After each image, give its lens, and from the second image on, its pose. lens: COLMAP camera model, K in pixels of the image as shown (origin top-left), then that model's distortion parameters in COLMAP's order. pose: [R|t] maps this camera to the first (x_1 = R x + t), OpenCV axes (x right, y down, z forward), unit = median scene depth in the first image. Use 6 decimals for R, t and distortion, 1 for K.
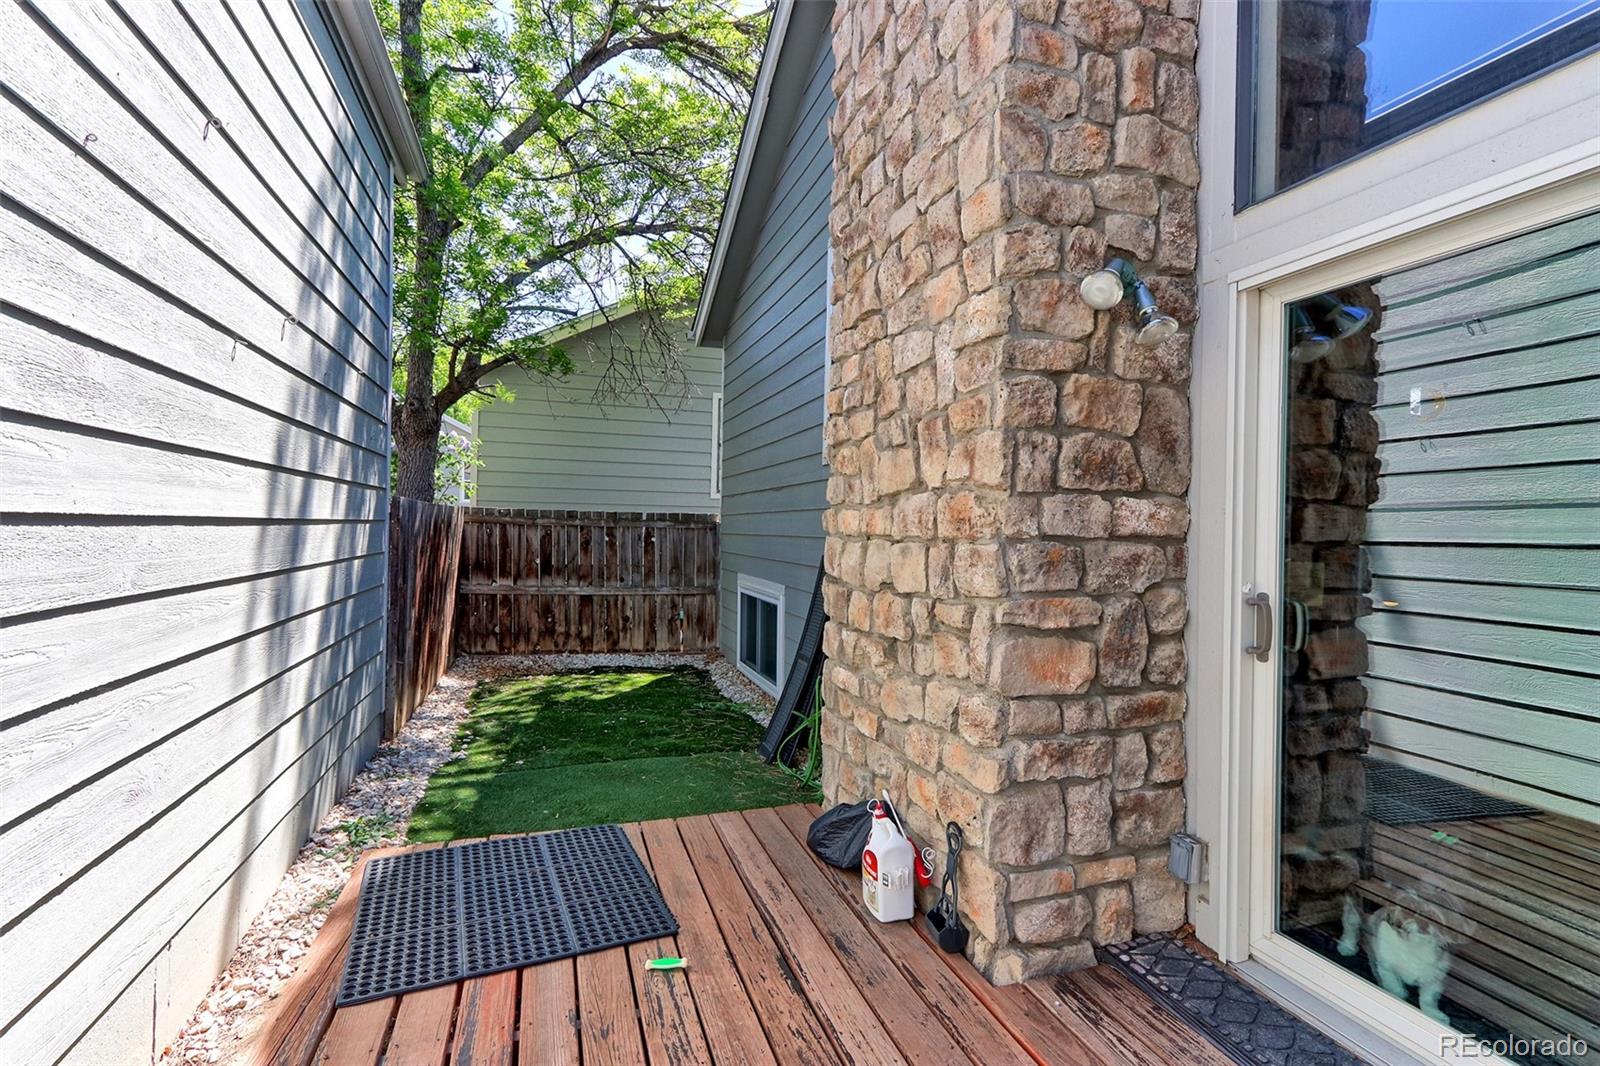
lens RADIAL K [[751.7, 0, 794.7], [0, 751.7, 529.2], [0, 0, 1]] dist [0.001355, 0.005629]
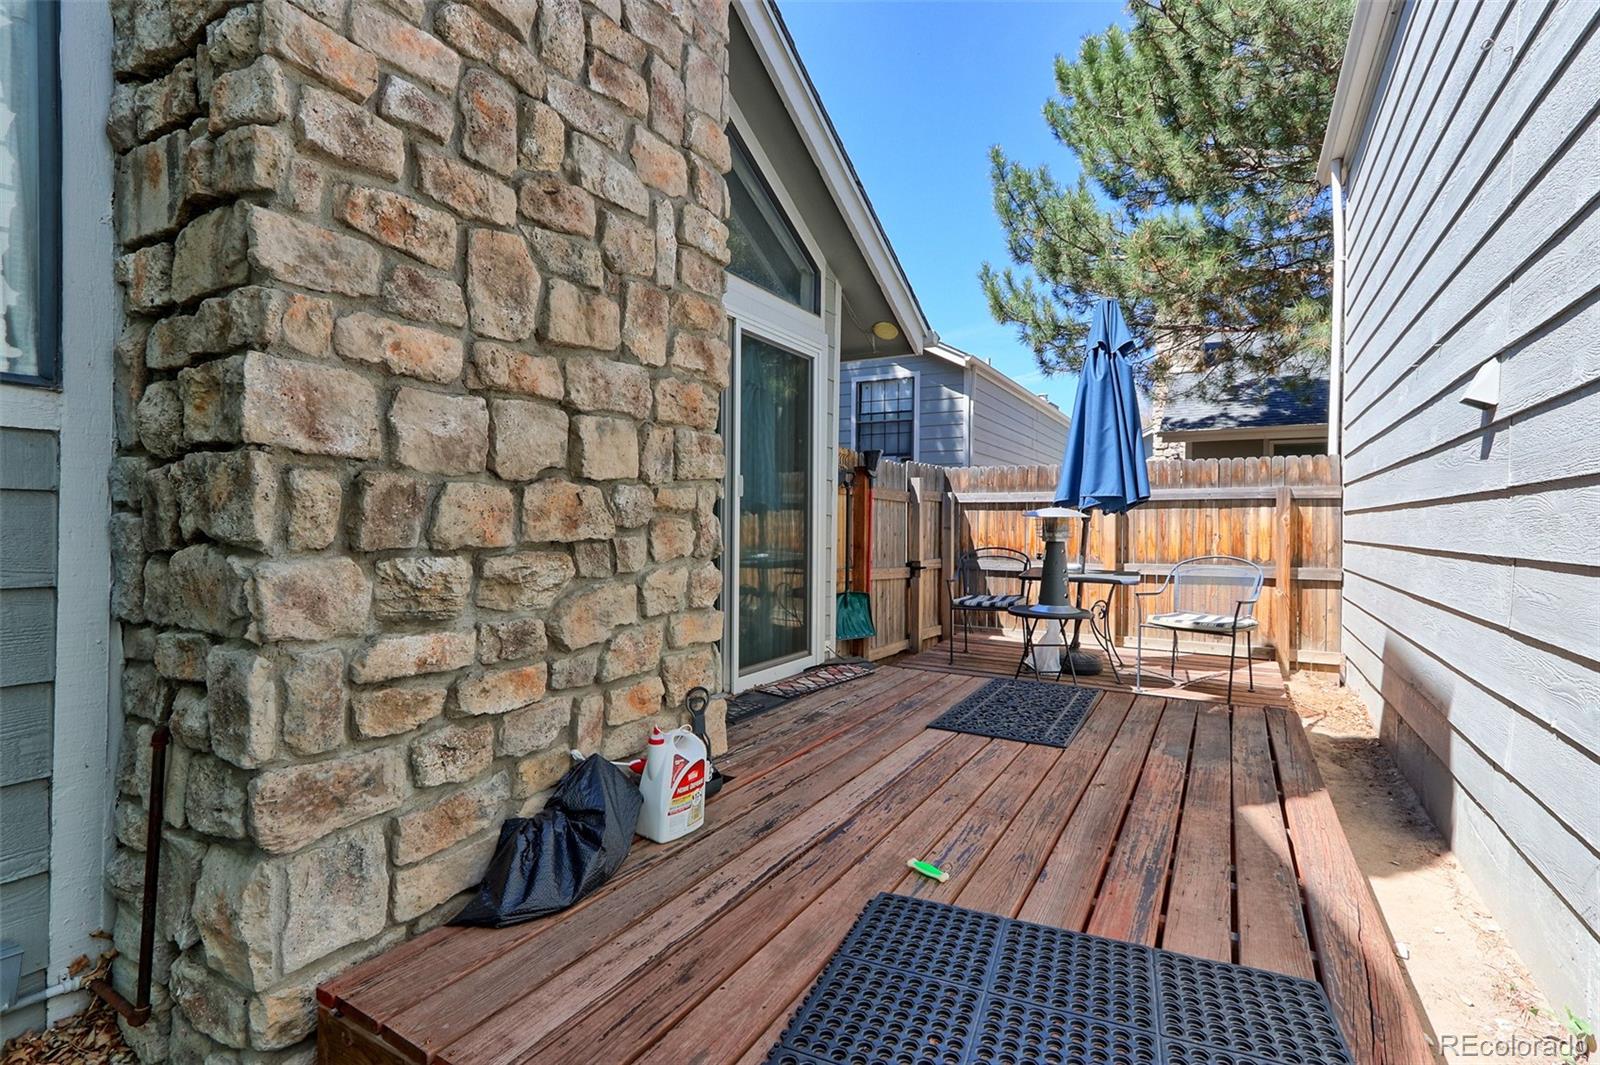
lens RADIAL K [[751.7, 0, 794.7], [0, 751.7, 528.7], [0, 0, 1]] dist [0.001355, 0.005629]
pose [[-0.665475, -0.029846, 0.745823, -0.593812], [-0.024979, 0.999531, 0.017711, 0.120115], [-0.746002, -0.006844, -0.665908, 1.403088]]
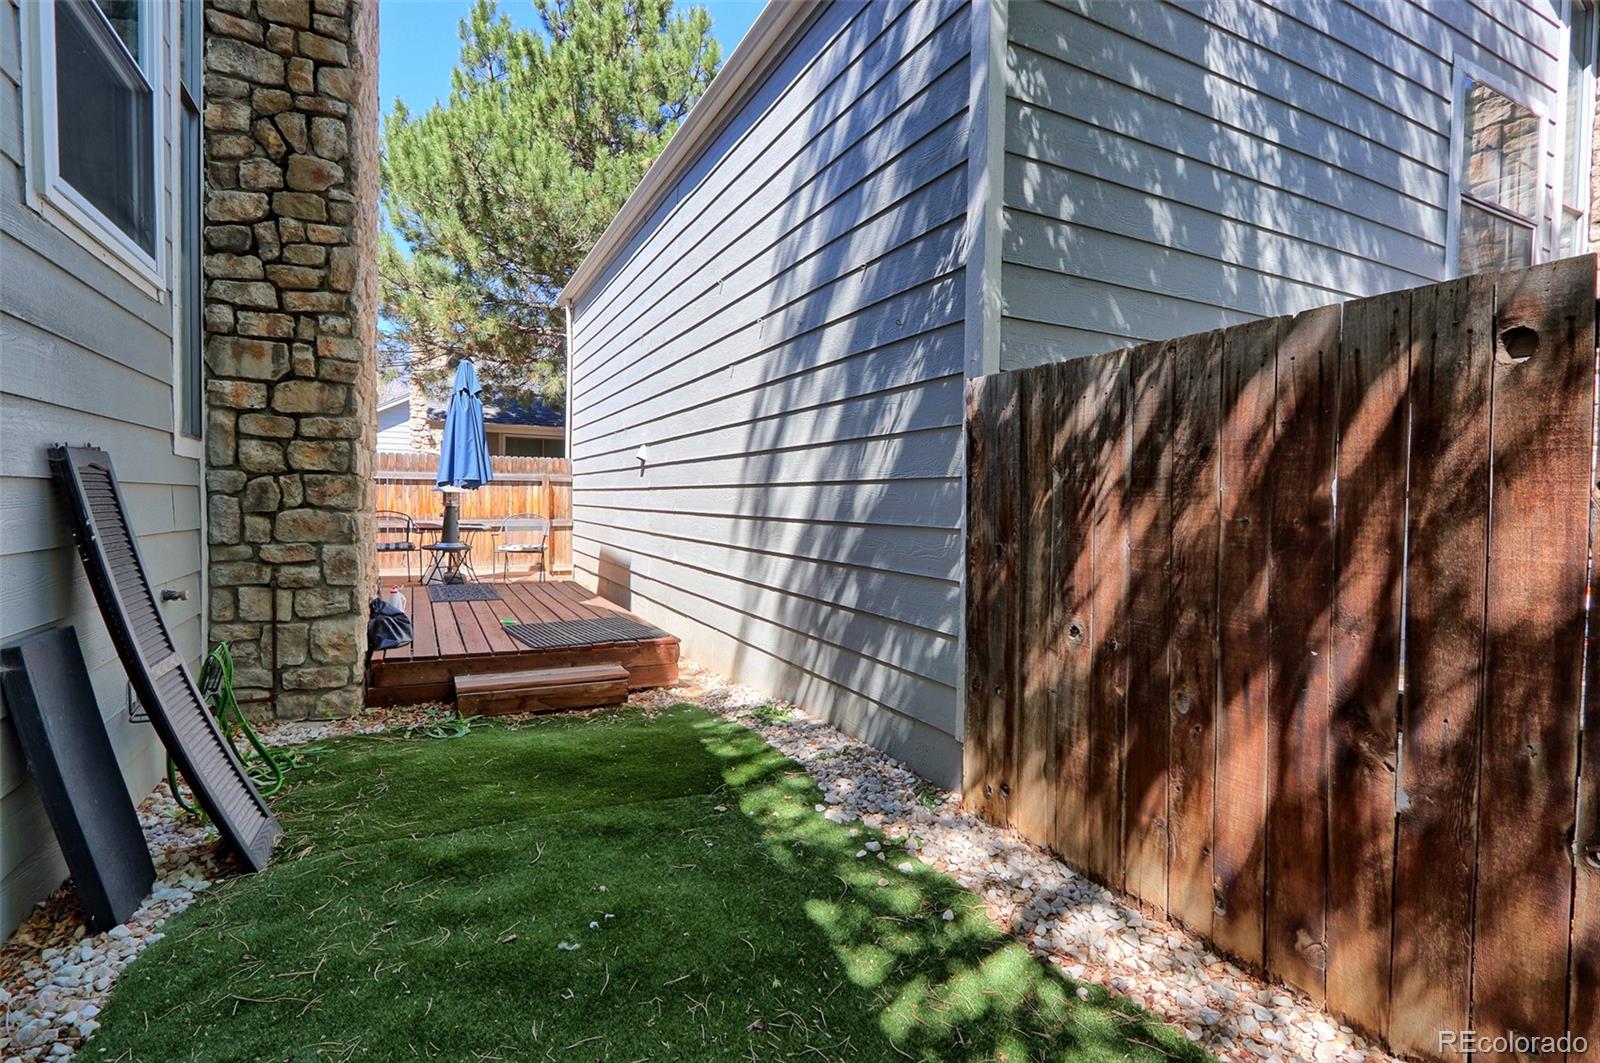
lens RADIAL K [[751.7, 0, 794.7], [0, 751.7, 527.7], [0, 0, 1]] dist [0.001355, 0.005629]
pose [[-0.988435, -0.031088, -0.148424, -0.618944], [-0.035968, 0.998893, 0.030310, 0.111799], [0.147318, 0.035298, -0.988459, 3.016659]]
